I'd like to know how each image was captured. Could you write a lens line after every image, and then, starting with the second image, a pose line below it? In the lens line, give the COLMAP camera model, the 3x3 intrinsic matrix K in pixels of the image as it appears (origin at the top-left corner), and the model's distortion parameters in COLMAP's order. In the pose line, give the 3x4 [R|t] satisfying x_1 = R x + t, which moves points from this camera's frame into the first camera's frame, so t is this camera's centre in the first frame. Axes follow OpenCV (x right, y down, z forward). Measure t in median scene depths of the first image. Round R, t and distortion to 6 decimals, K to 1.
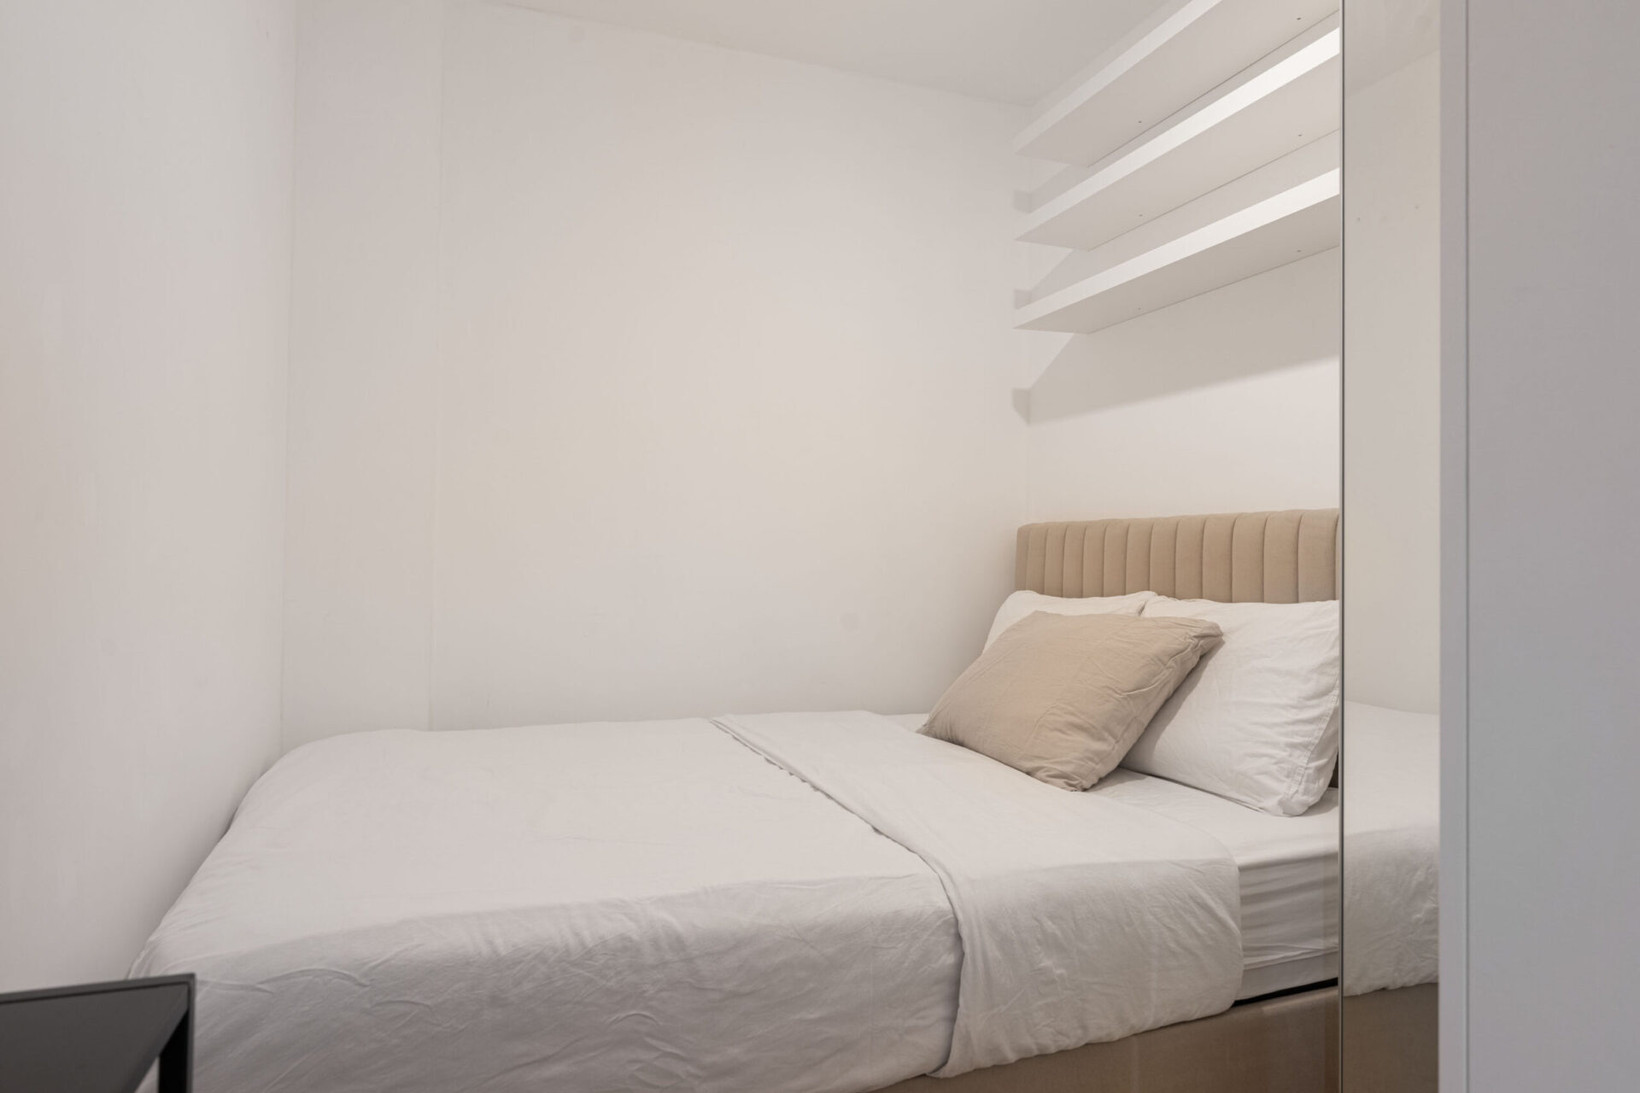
lens RADIAL K [[908.4, 0, 840.1], [0, 908.4, 541.8], [0, 0, 1]] dist [0.002161, 0.001721]
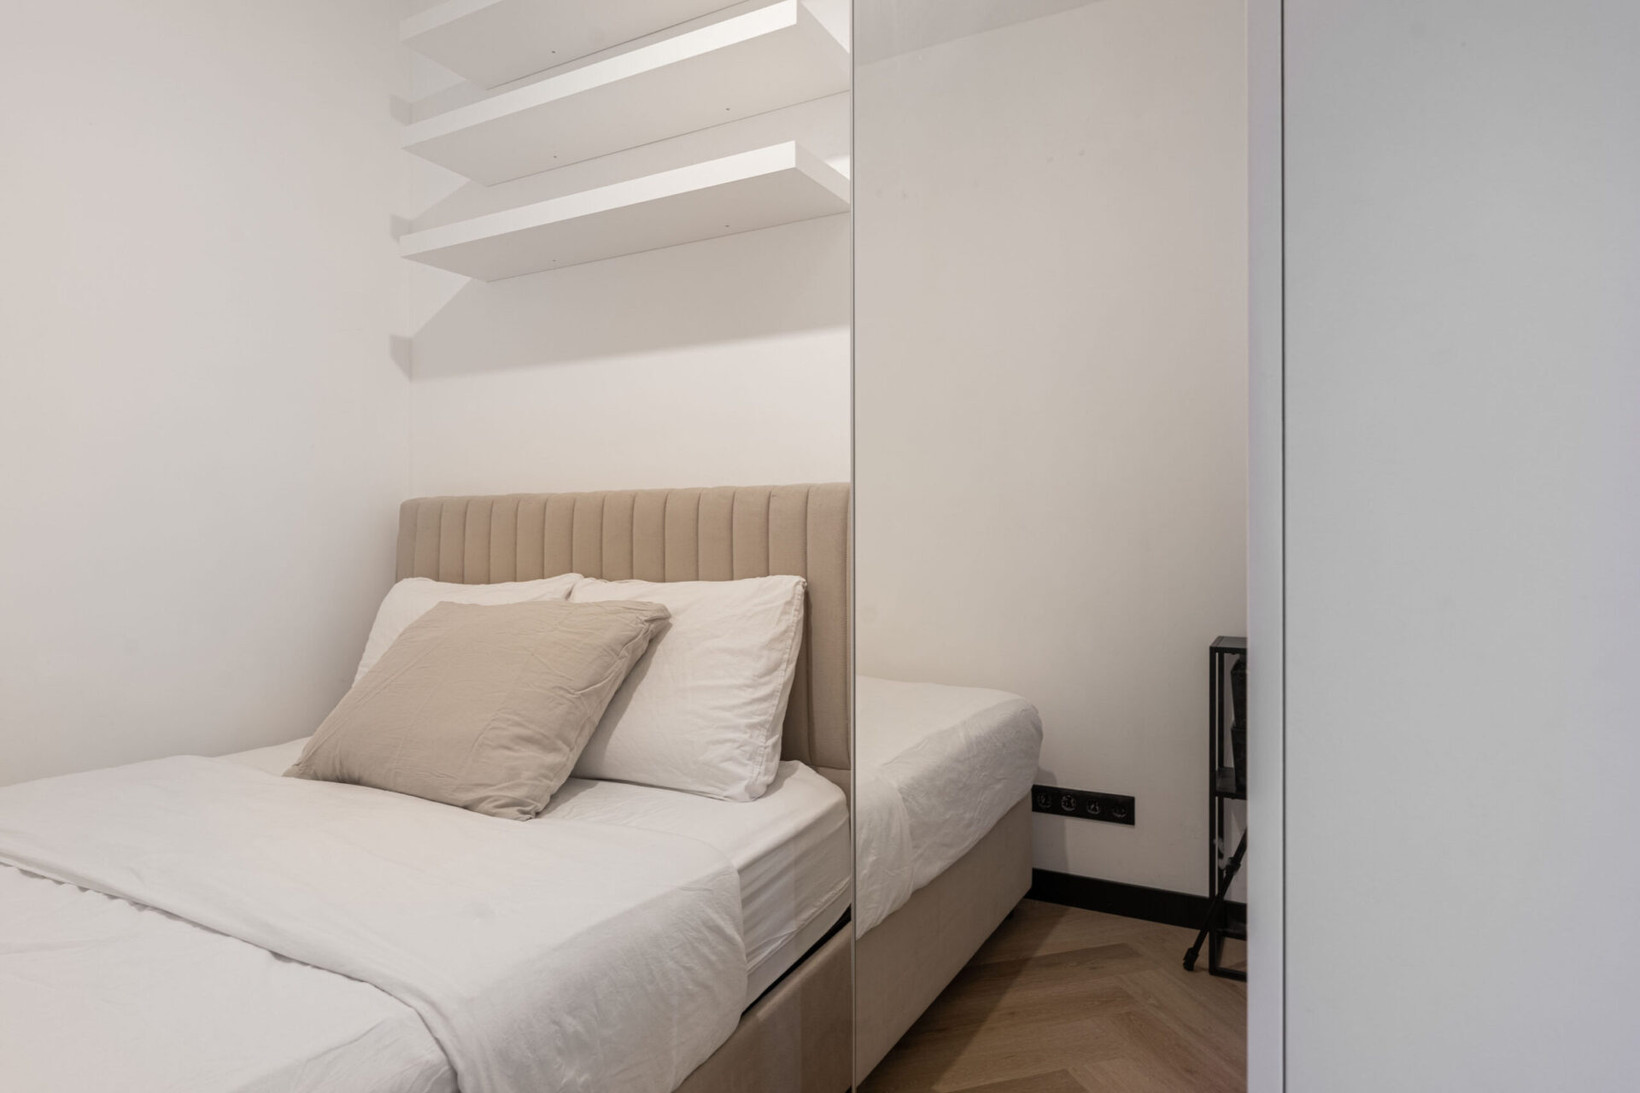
lens RADIAL K [[908.4, 0, 840.1], [0, 908.4, 541.8], [0, 0, 1]] dist [0.002161, 0.001721]
pose [[0.770164, -0.013157, 0.637710, -0.046229], [-0.000006, 0.999787, 0.020635, 0.006045], [-0.637845, -0.015896, 0.770000, 0.185227]]
